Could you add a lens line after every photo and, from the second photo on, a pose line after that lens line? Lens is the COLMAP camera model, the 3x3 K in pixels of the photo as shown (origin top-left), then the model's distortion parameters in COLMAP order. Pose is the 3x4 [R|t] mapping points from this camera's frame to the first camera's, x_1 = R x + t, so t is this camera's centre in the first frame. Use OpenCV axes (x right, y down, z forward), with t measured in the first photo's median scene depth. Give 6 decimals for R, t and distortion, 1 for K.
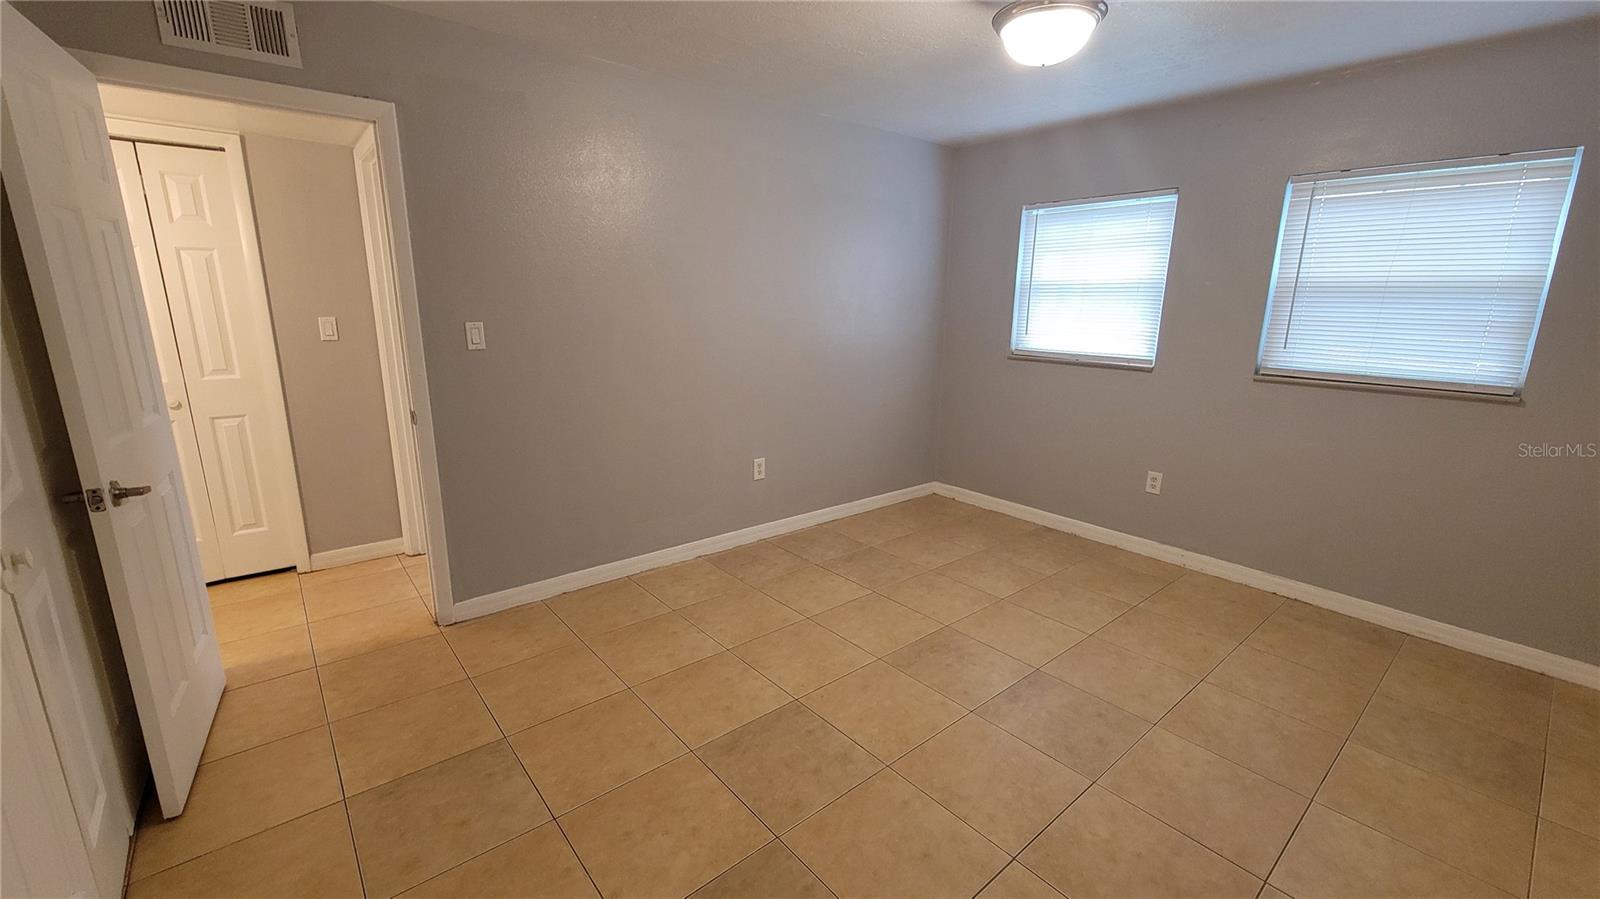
lens RADIAL K [[645.5, 0, 784.1], [0, 645.5, 454.4], [0, 0, 1]] dist [0.003780, -0.001806]
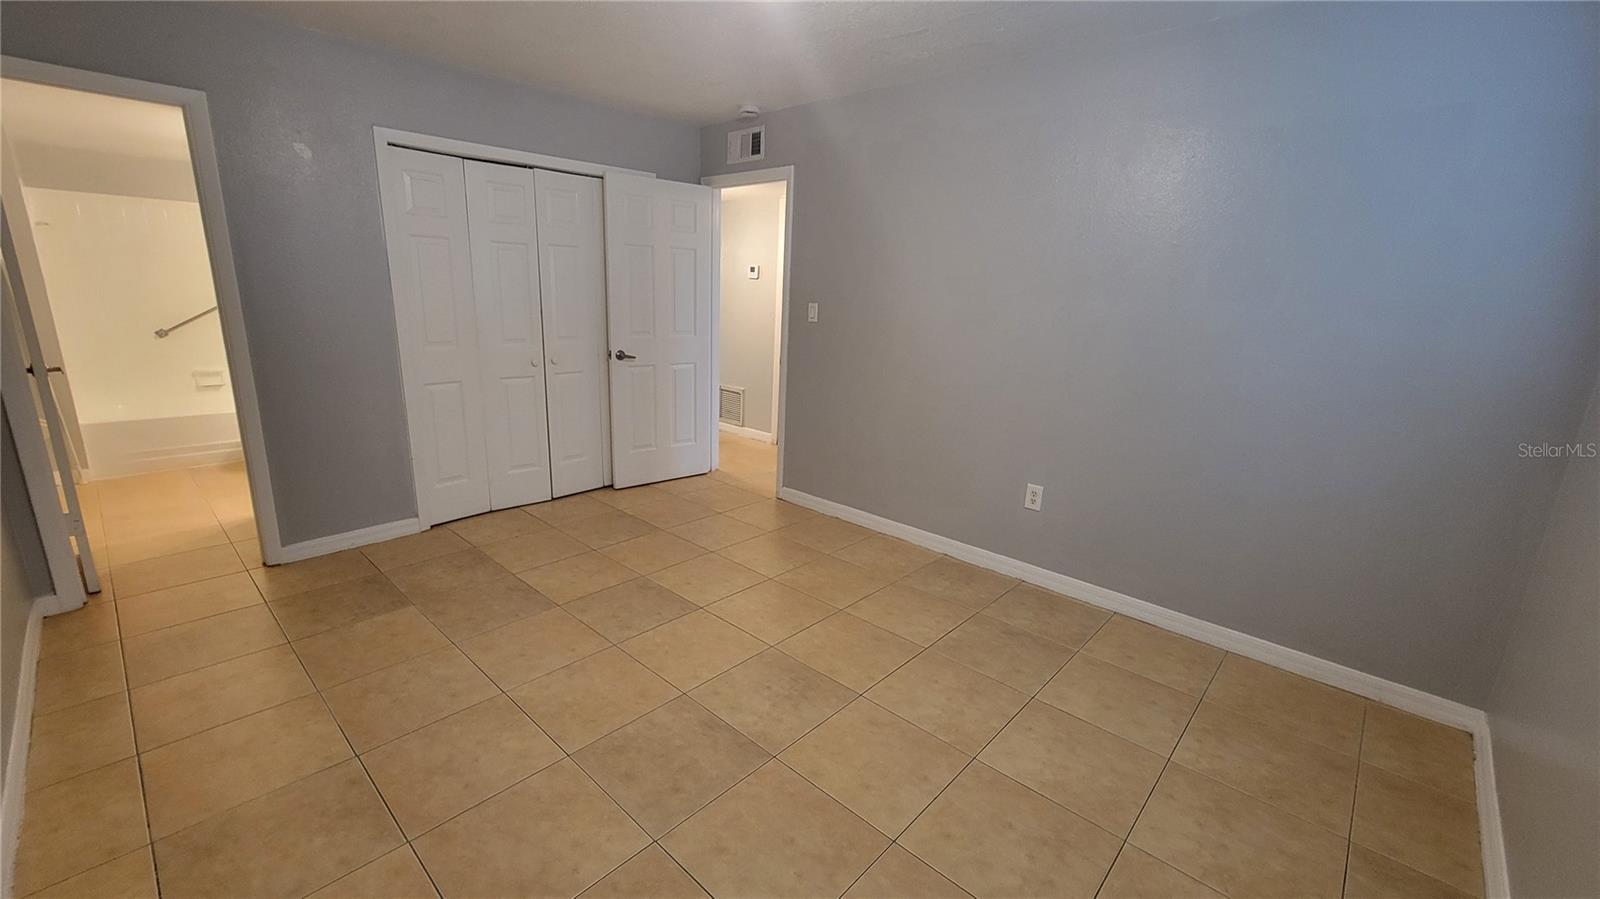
lens RADIAL K [[645.5, 0, 796.1], [0, 645.5, 455.9], [0, 0, 1]] dist [0.003780, -0.001806]
pose [[0.140232, 0.243212, -0.959783, 0.848270], [-0.264398, 0.943359, 0.200419, -0.136408], [0.954164, 0.225659, 0.196594, 0.639408]]
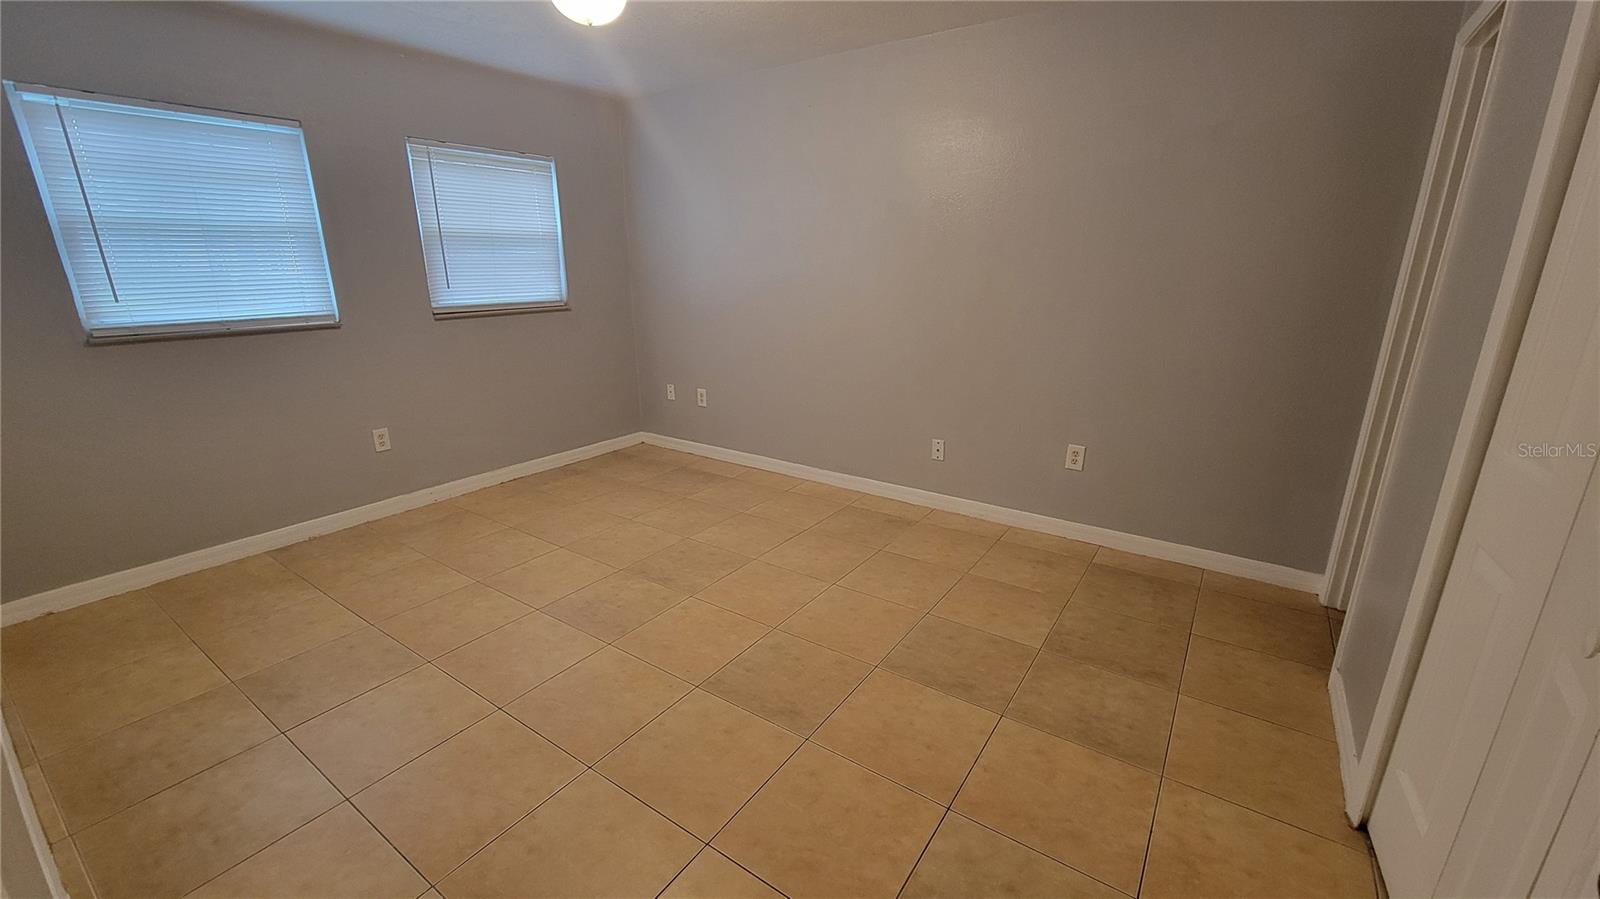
lens RADIAL K [[645.5, 0, 795.3], [0, 645.5, 455.2], [0, 0, 1]] dist [0.003780, -0.001806]
pose [[-0.270344, -0.290829, 0.917787, -0.567258], [0.226056, 0.907459, 0.354143, -0.159255], [-0.935849, 0.303211, -0.179583, 0.689473]]
